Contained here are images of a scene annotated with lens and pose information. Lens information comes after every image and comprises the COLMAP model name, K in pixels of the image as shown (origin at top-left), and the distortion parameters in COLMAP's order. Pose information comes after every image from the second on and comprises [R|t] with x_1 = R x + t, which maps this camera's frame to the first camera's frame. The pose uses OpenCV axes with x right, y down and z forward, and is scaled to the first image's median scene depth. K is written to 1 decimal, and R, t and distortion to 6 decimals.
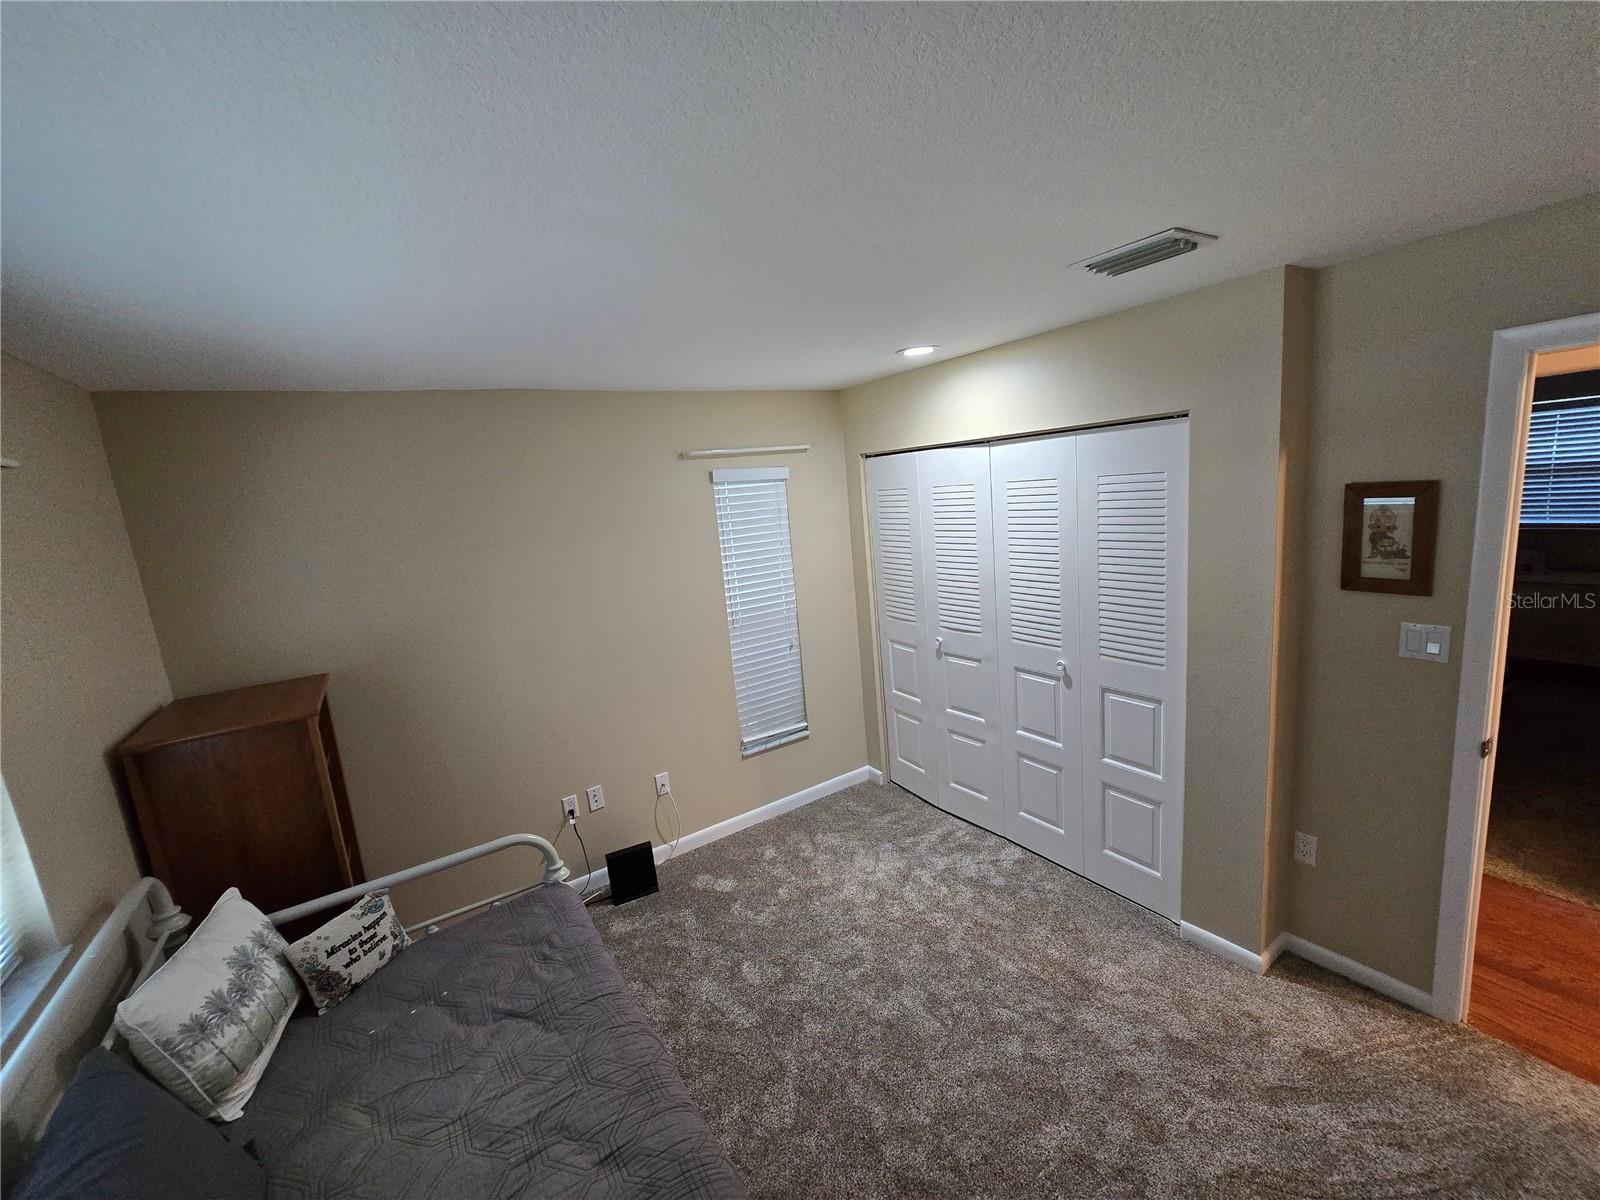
lens RADIAL K [[653.9, 0, 793.8], [0, 653.9, 599.6], [0, 0, 1]] dist [-0.002664, -0.000345]
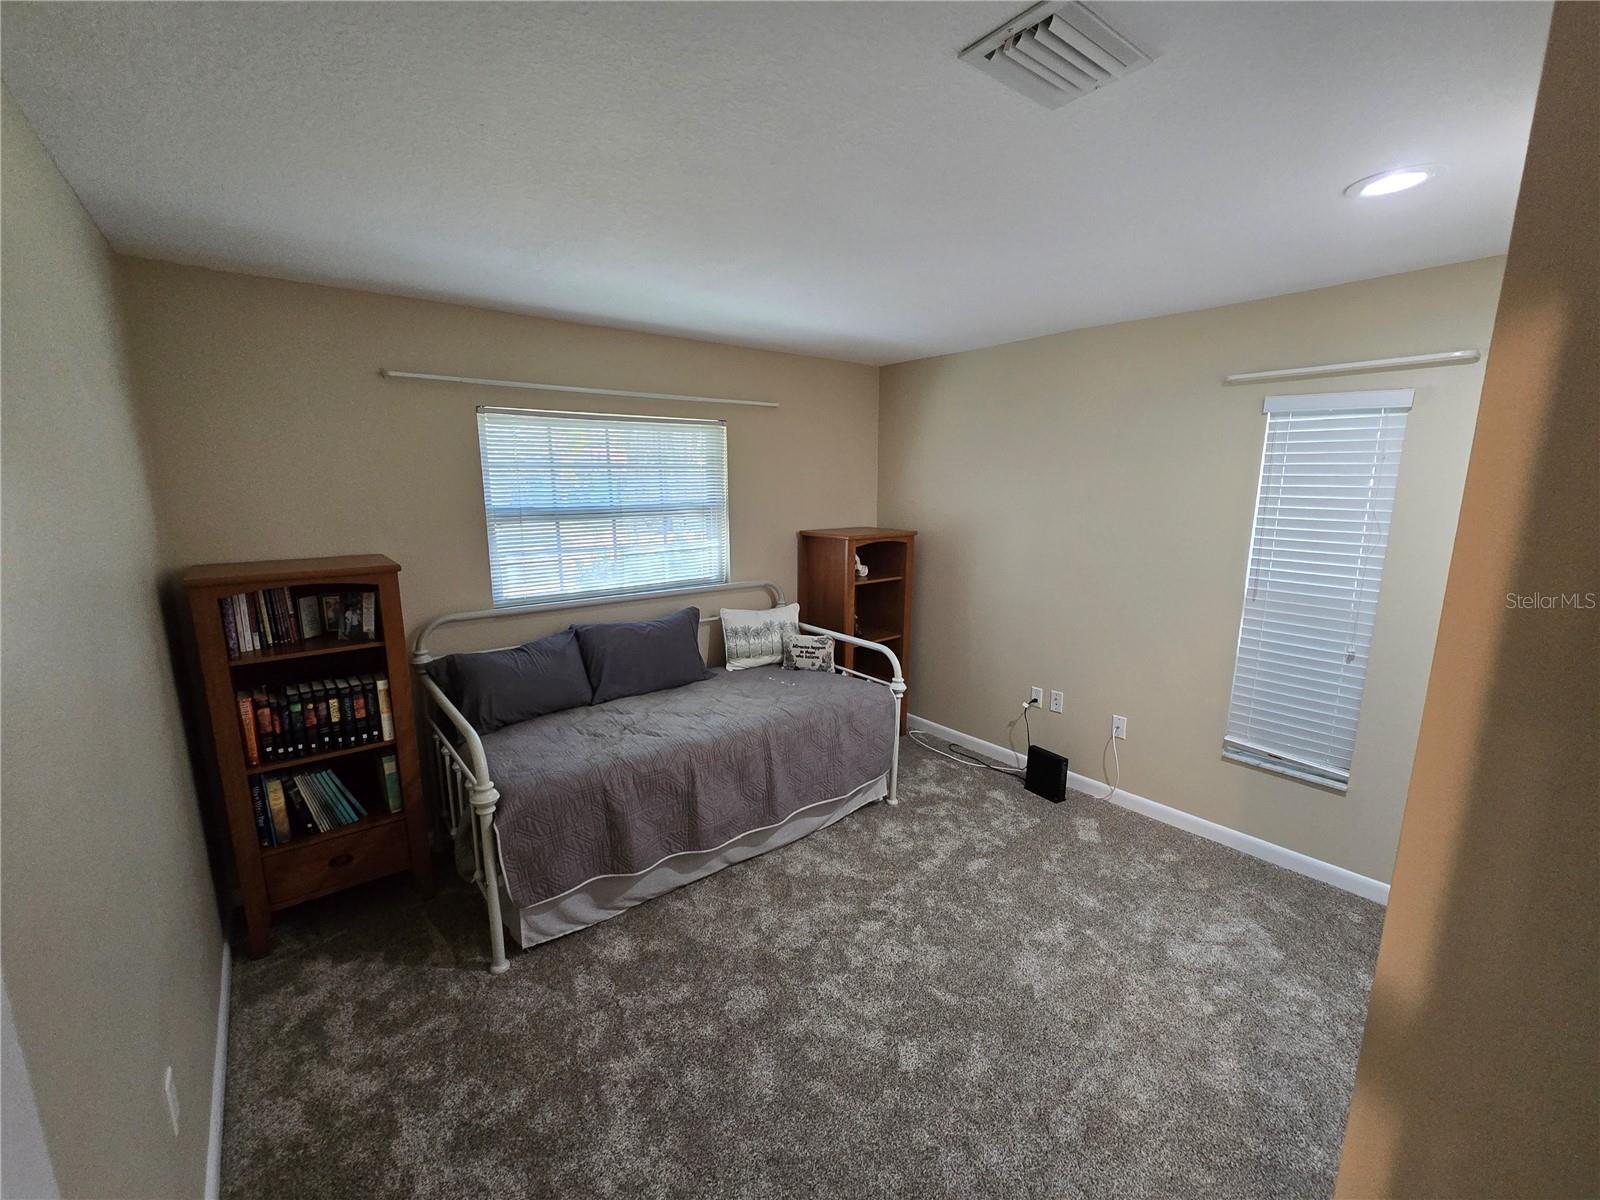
lens RADIAL K [[648.6, 0, 793.3], [0, 648.6, 601.6], [0, 0, 1]] dist [-0.001605, 0.000102]
pose [[0.105636, 0.274188, -0.955857, 0.736926], [-0.178010, 0.950922, 0.253100, -0.066537], [0.978342, 0.143415, 0.149260, 0.410243]]
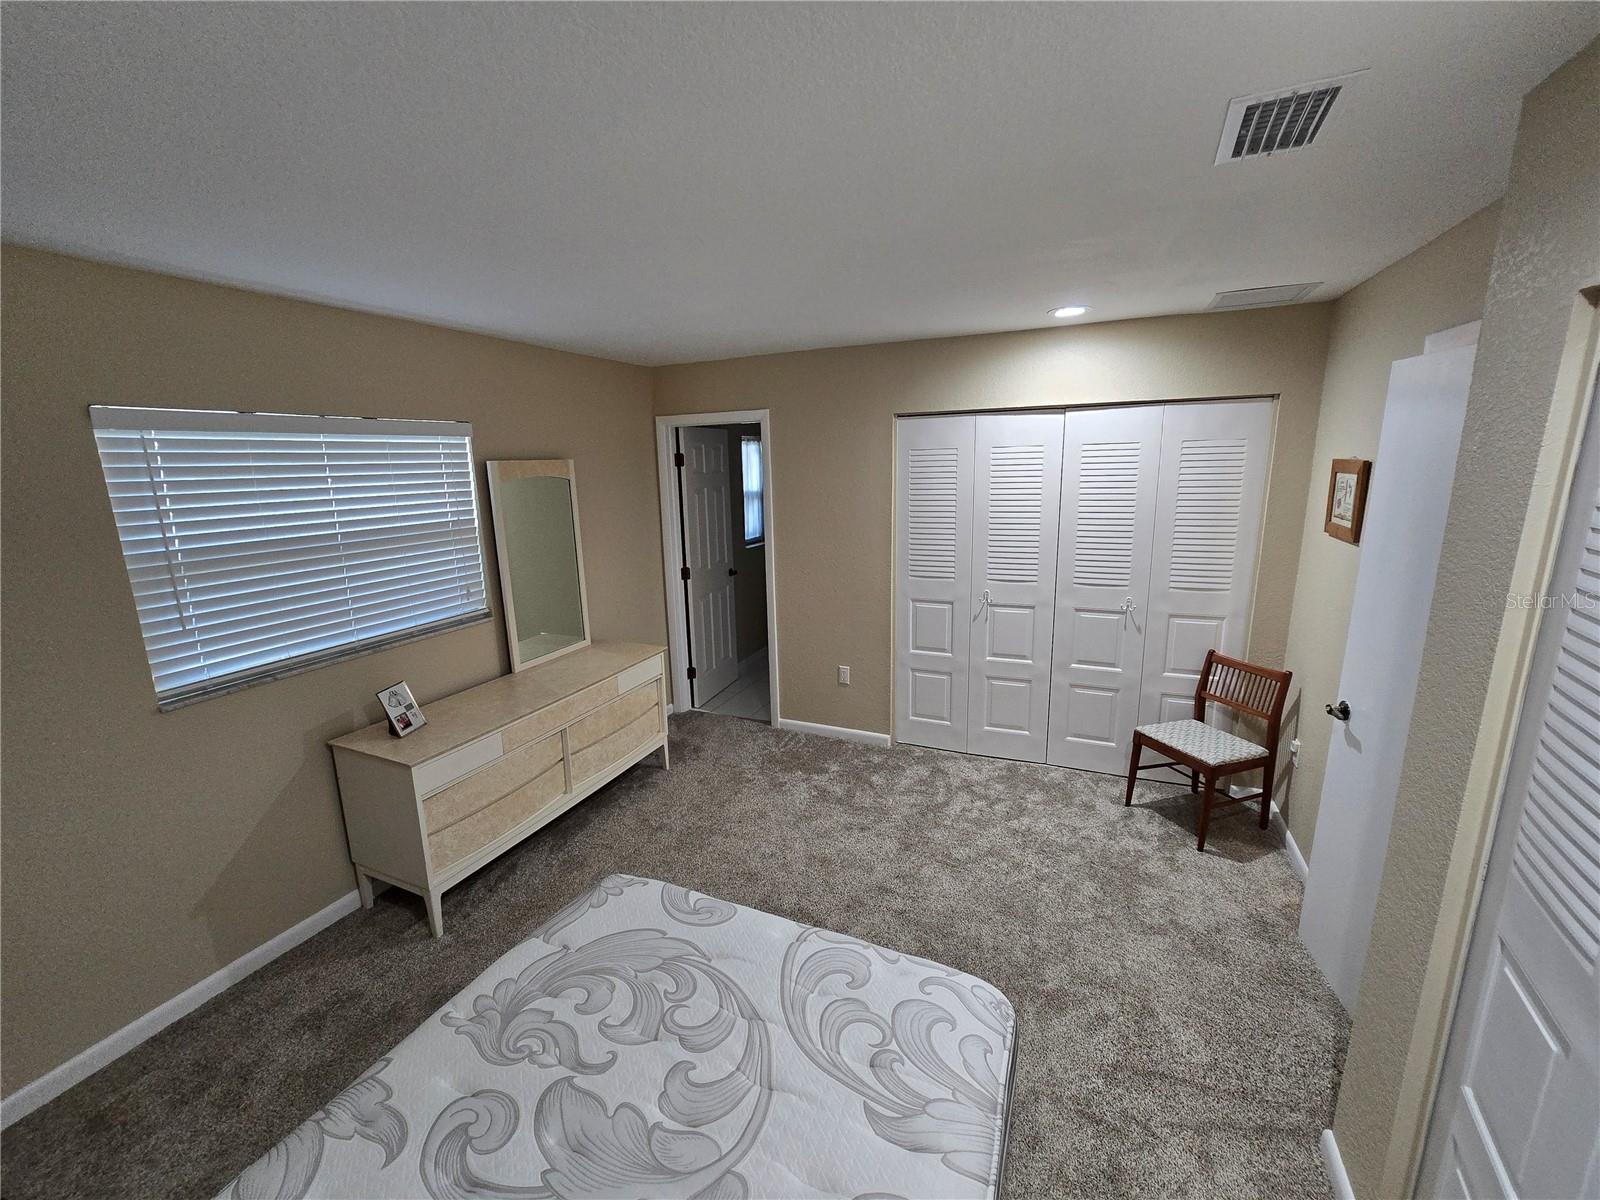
lens RADIAL K [[653.9, 0, 793.8], [0, 653.9, 599.6], [0, 0, 1]] dist [-0.002664, -0.000345]
pose [[0.833102, -0.043767, 0.551384, -0.724130], [0.047508, 0.998843, 0.007505, 0.057327], [-0.551075, 0.019943, 0.834217, 0.325849]]
